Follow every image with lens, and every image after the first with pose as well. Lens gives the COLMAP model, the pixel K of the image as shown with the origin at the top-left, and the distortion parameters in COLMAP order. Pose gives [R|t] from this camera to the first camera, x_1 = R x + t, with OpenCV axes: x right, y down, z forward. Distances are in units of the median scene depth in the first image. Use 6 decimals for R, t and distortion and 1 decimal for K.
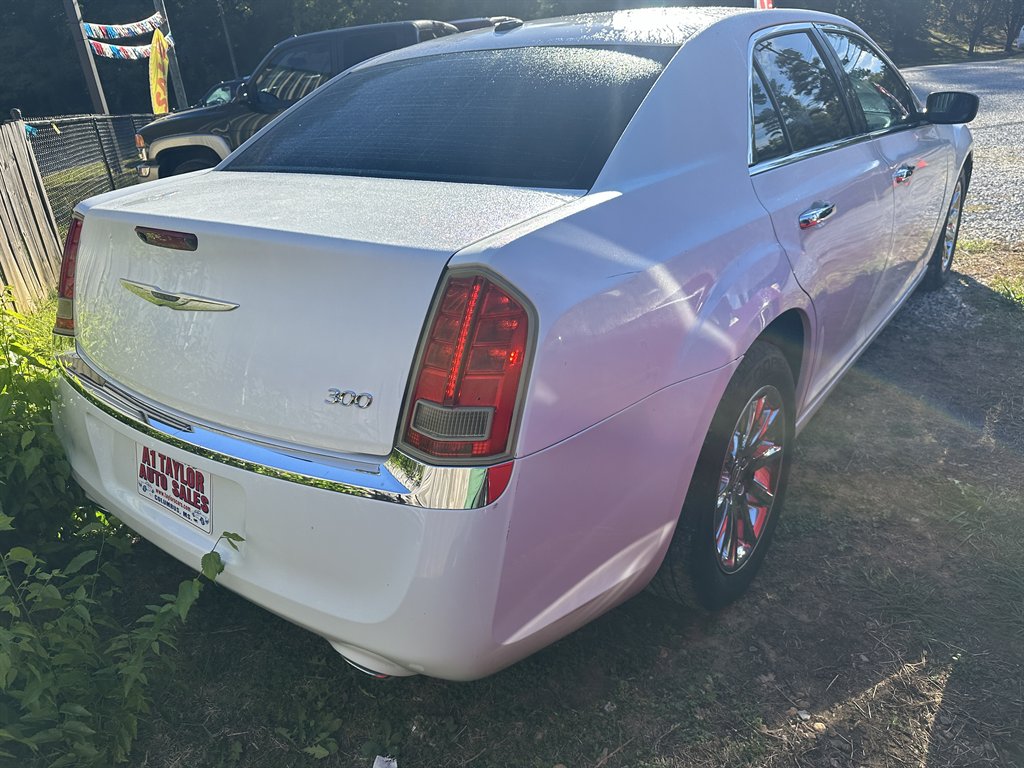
lens RADIAL K [[730.1, 0, 520.3], [0, 730.1, 373.6], [0, 0, 1]] dist [0.012140, -0.014969]
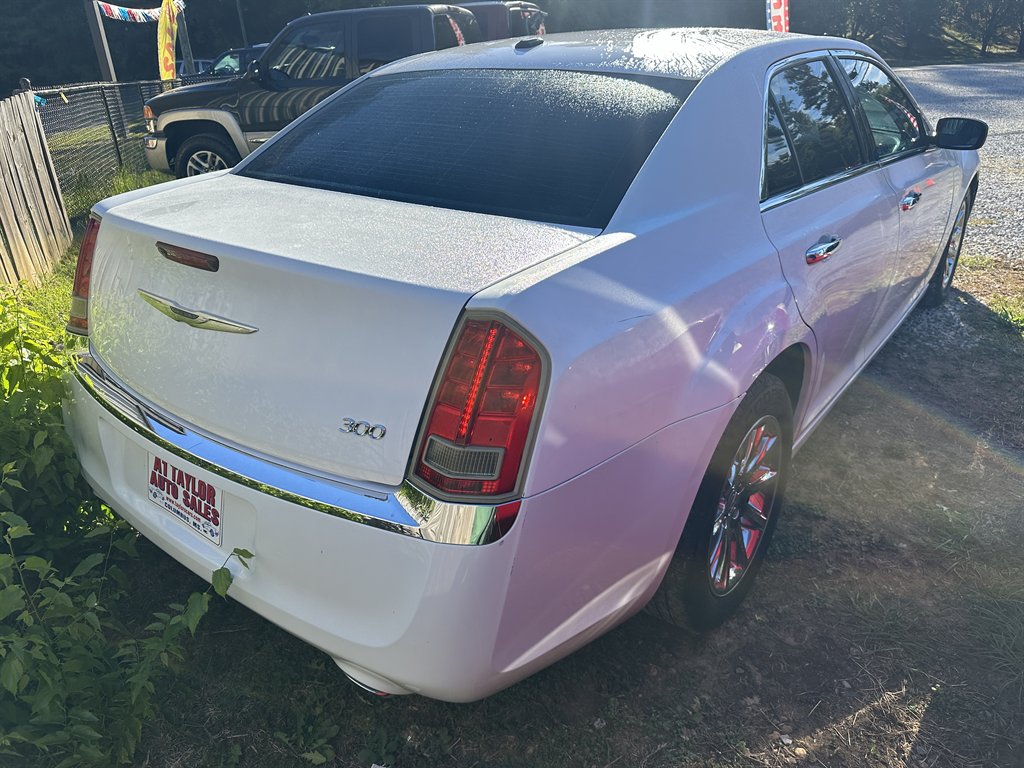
lens RADIAL K [[730.1, 0, 525.6], [0, 730.1, 367.6], [0, 0, 1]] dist [0.012140, -0.014969]
pose [[0.998935, 0.044792, 0.011106, -0.015463], [-0.044992, 0.998818, 0.018407, -0.059691], [-0.010269, -0.018887, 0.999769, -0.021496]]
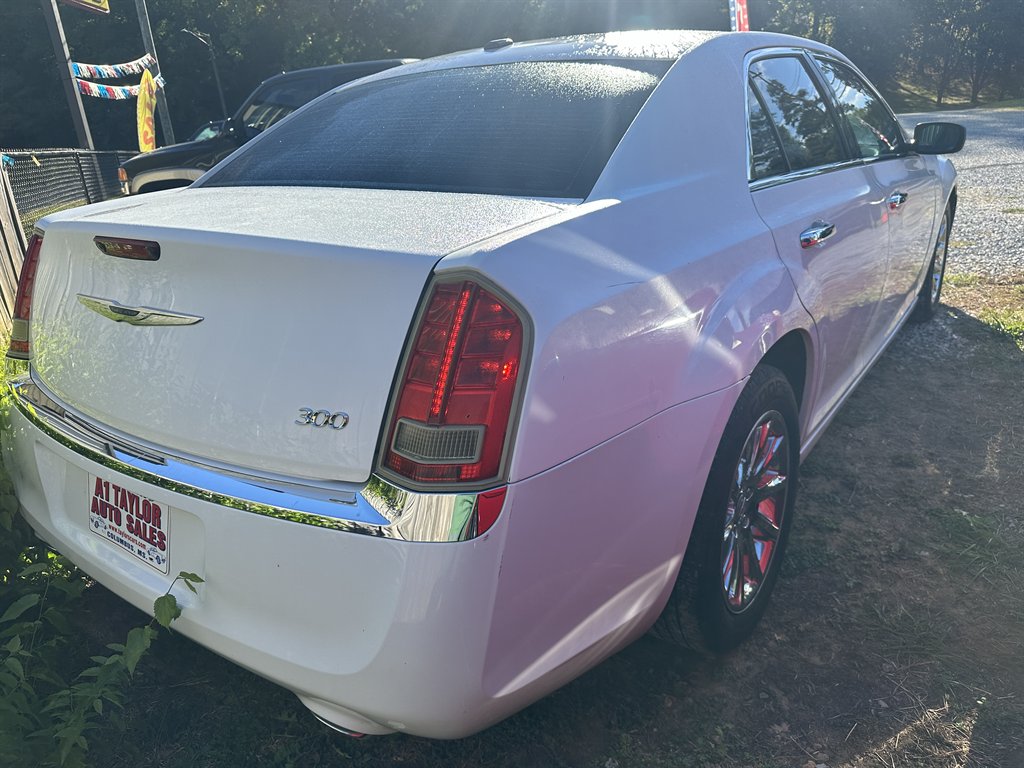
lens RADIAL K [[730.1, 0, 530.6], [0, 730.1, 366.8], [0, 0, 1]] dist [0.012140, -0.014969]
pose [[0.999507, -0.001440, 0.031348, -0.005072], [0.003409, 0.998018, -0.062836, 0.020231], [-0.031195, 0.062912, 0.997531, 0.065545]]
